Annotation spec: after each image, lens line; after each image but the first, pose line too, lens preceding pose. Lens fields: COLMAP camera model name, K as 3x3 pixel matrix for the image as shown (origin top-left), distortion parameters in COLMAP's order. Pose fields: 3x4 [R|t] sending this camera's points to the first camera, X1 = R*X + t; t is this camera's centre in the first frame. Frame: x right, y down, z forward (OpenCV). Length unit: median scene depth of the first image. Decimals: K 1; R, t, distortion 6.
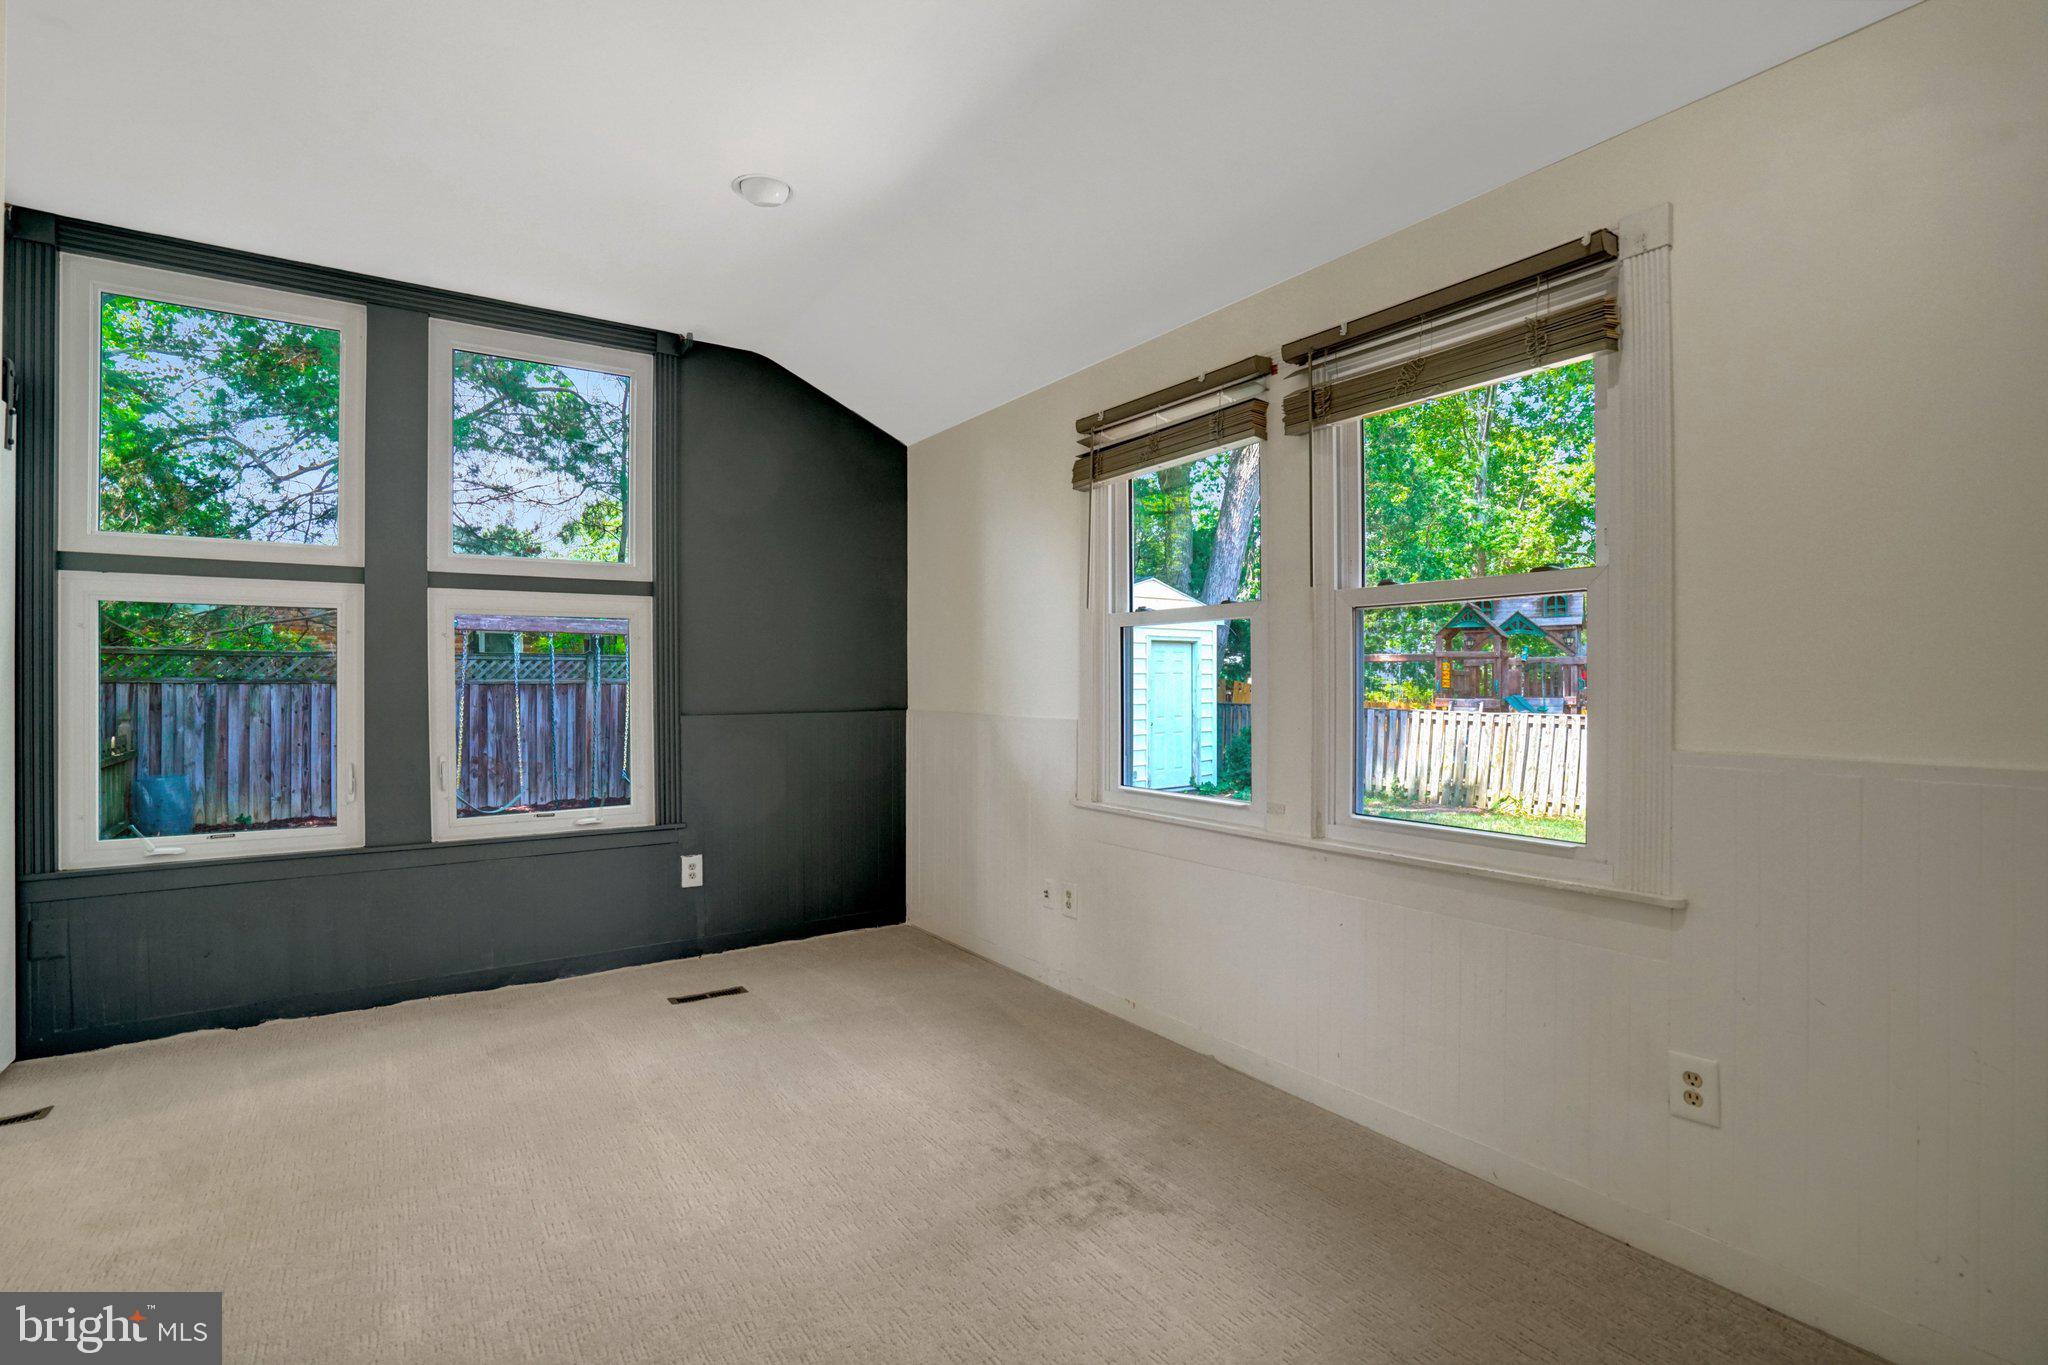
lens RADIAL K [[937.6, 0, 989.8], [0, 937.6, 686.2], [0, 0, 1]] dist [-0.031209, 0.000437]
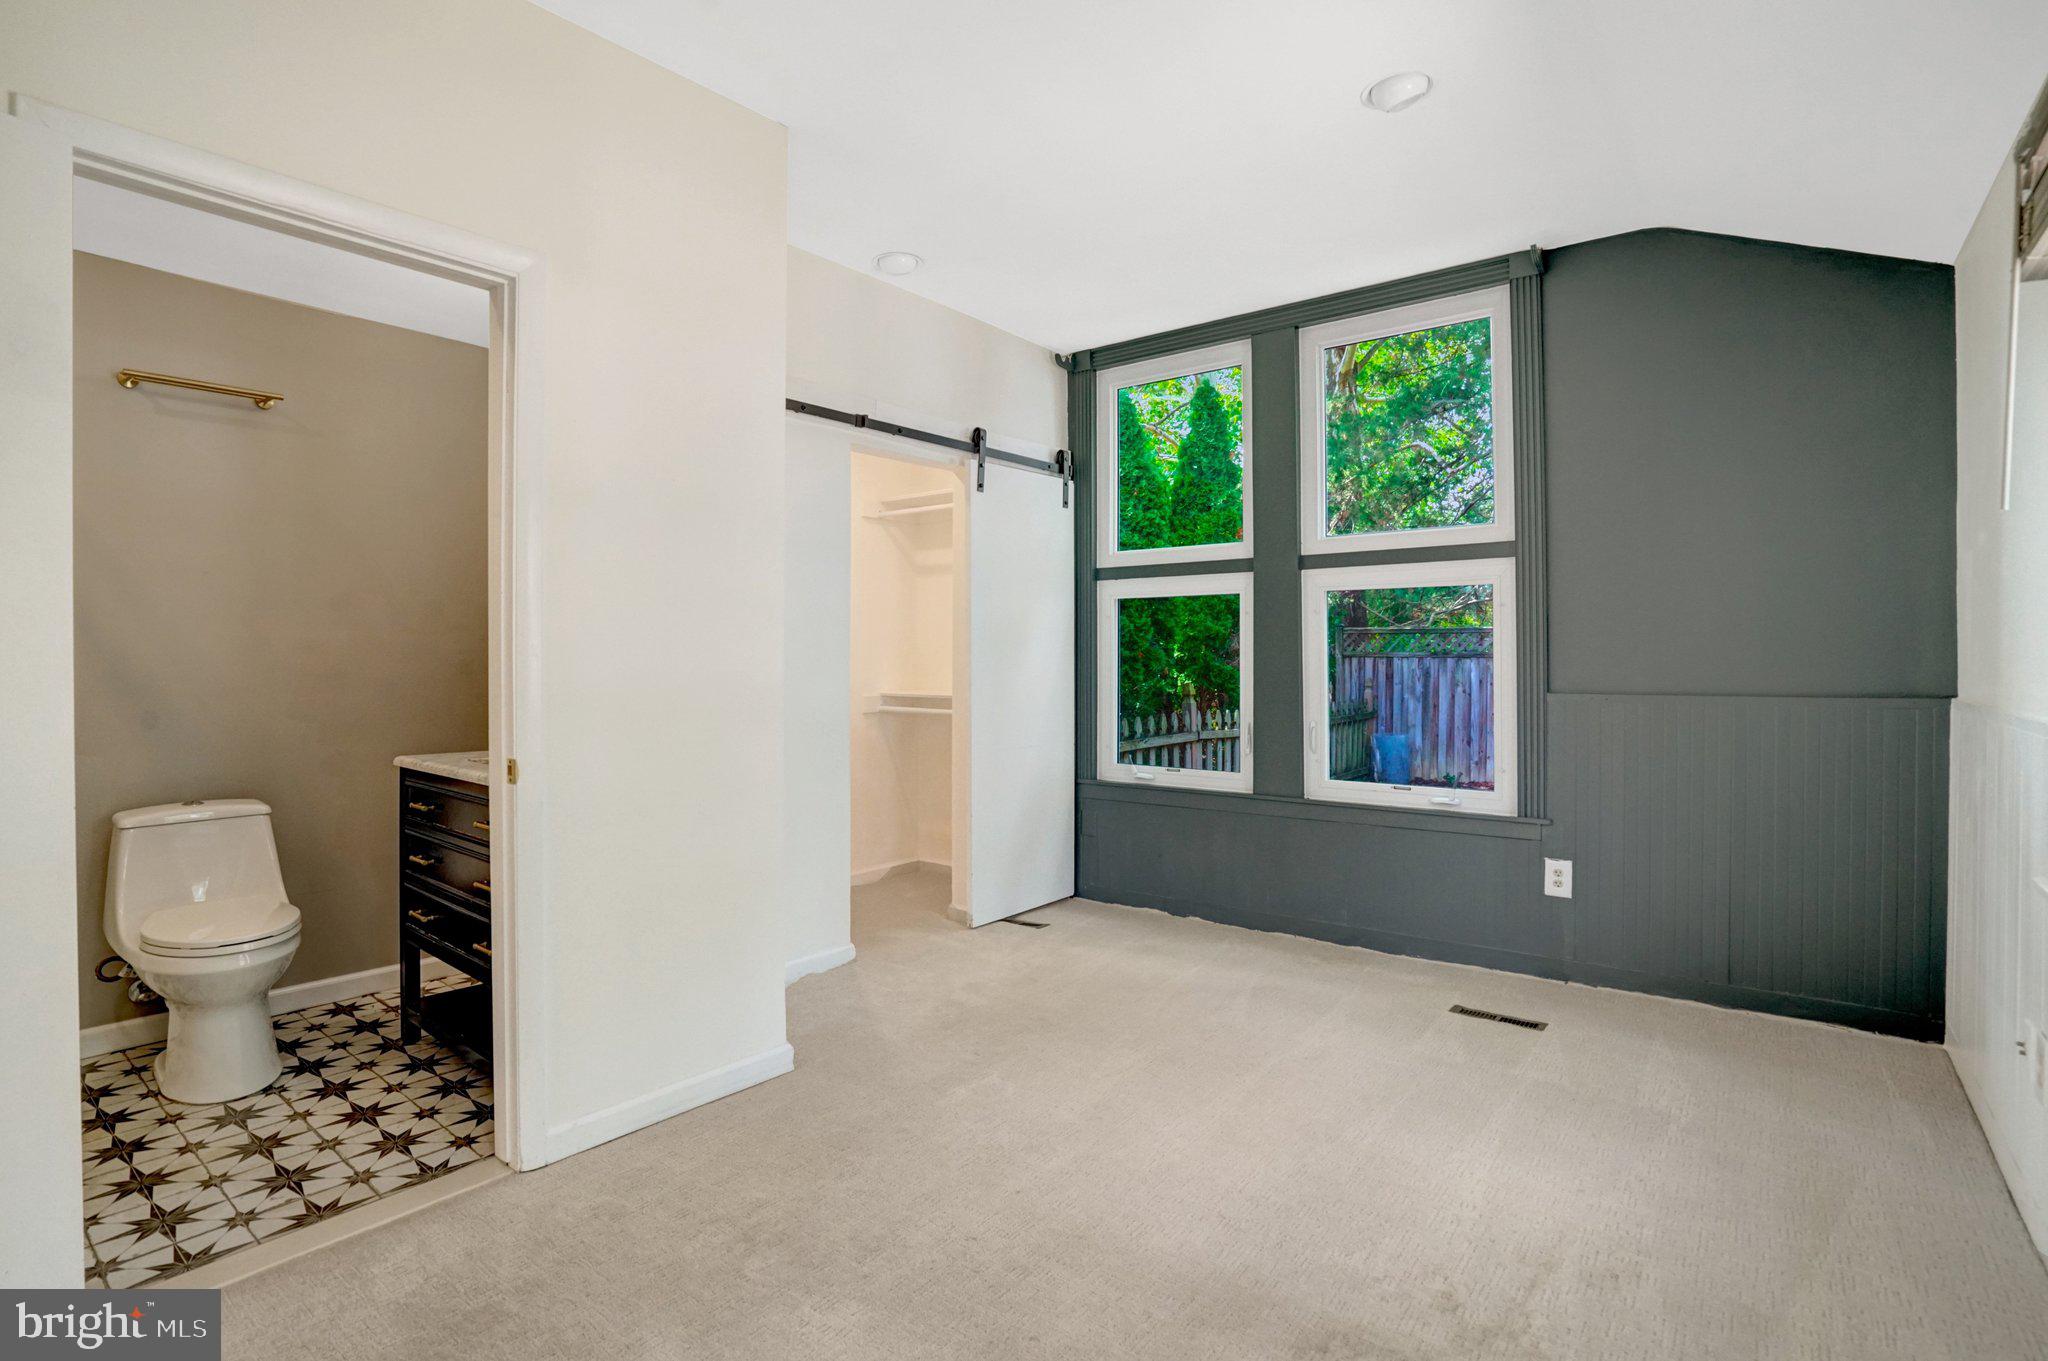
lens RADIAL K [[980.9, 0, 1001.2], [0, 980.9, 663.5], [0, 0, 1]] dist [-0.053363, 0.019330]
pose [[0.304859, 0.004466, -0.952387, 0.358150], [-0.001917, 0.999990, 0.004075, 0.002107], [0.952395, 0.000584, 0.304865, 0.260587]]
